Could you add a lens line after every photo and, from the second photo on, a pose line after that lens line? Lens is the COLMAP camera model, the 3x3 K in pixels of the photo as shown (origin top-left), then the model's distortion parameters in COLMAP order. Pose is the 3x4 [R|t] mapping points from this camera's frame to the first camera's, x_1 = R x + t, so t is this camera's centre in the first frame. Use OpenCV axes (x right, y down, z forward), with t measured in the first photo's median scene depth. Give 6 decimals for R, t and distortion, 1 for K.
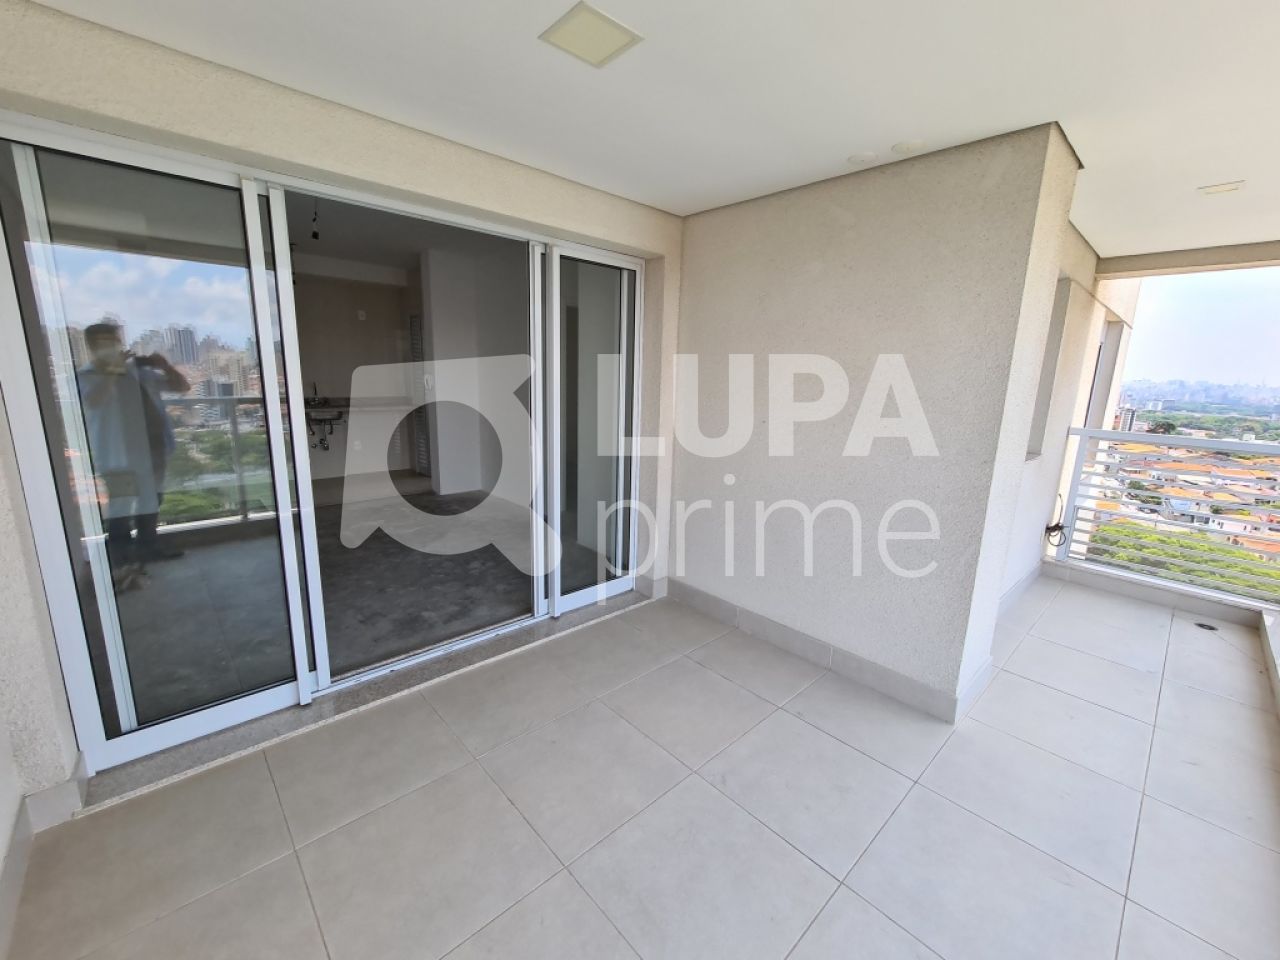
lens RADIAL K [[524.4, 0, 640.7], [0, 524.4, 483.8], [0, 0, 1]] dist [-0.003922, 0.001249]
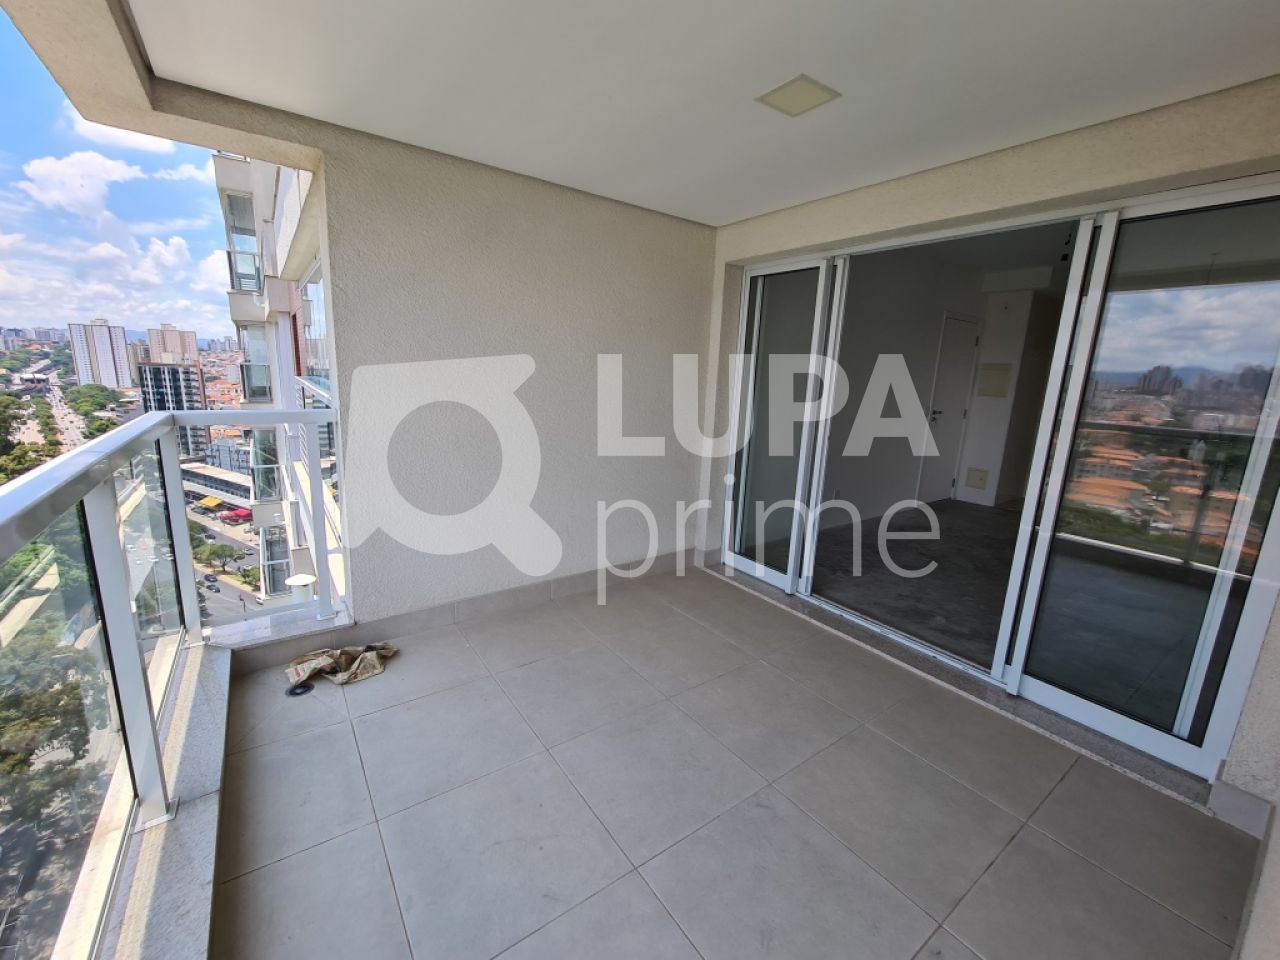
lens RADIAL K [[524.4, 0, 649.5], [0, 524.4, 481.3], [0, 0, 1]] dist [-0.003922, 0.001249]
pose [[-0.120092, 0.165589, -0.978856, 0.613532], [-0.256864, 0.947234, 0.191753, -0.055593], [0.958957, 0.274461, -0.071221, 0.457584]]
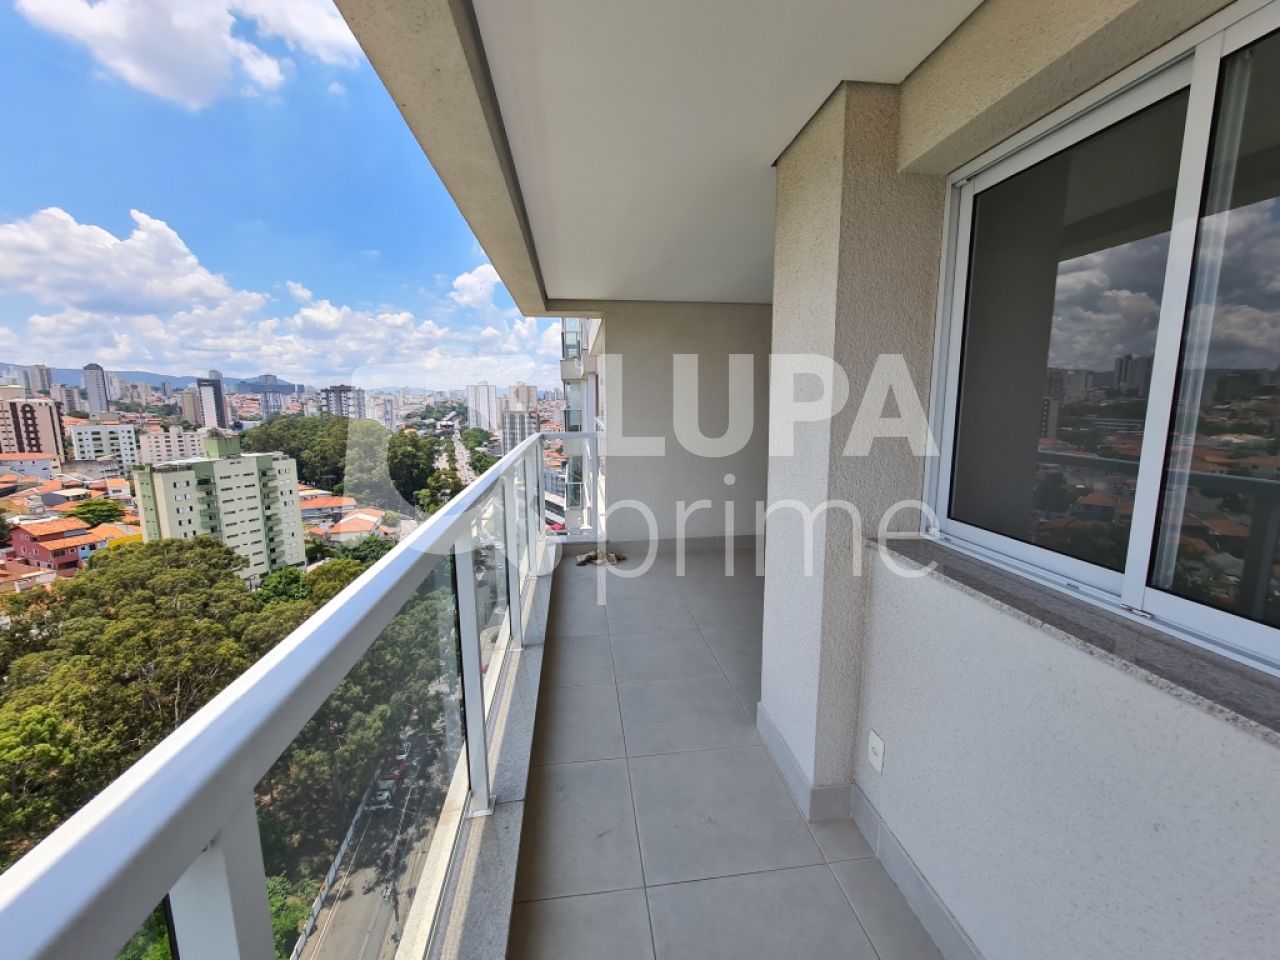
lens RADIAL K [[524.4, 0, 651.6], [0, 524.4, 478.1], [0, 0, 1]] dist [-0.003922, 0.001249]
pose [[-0.570568, 0.090004, -0.816303, 1.137496], [-0.188170, 0.953206, 0.236623, -0.164263], [0.799402, 0.288613, -0.526933, 0.932573]]
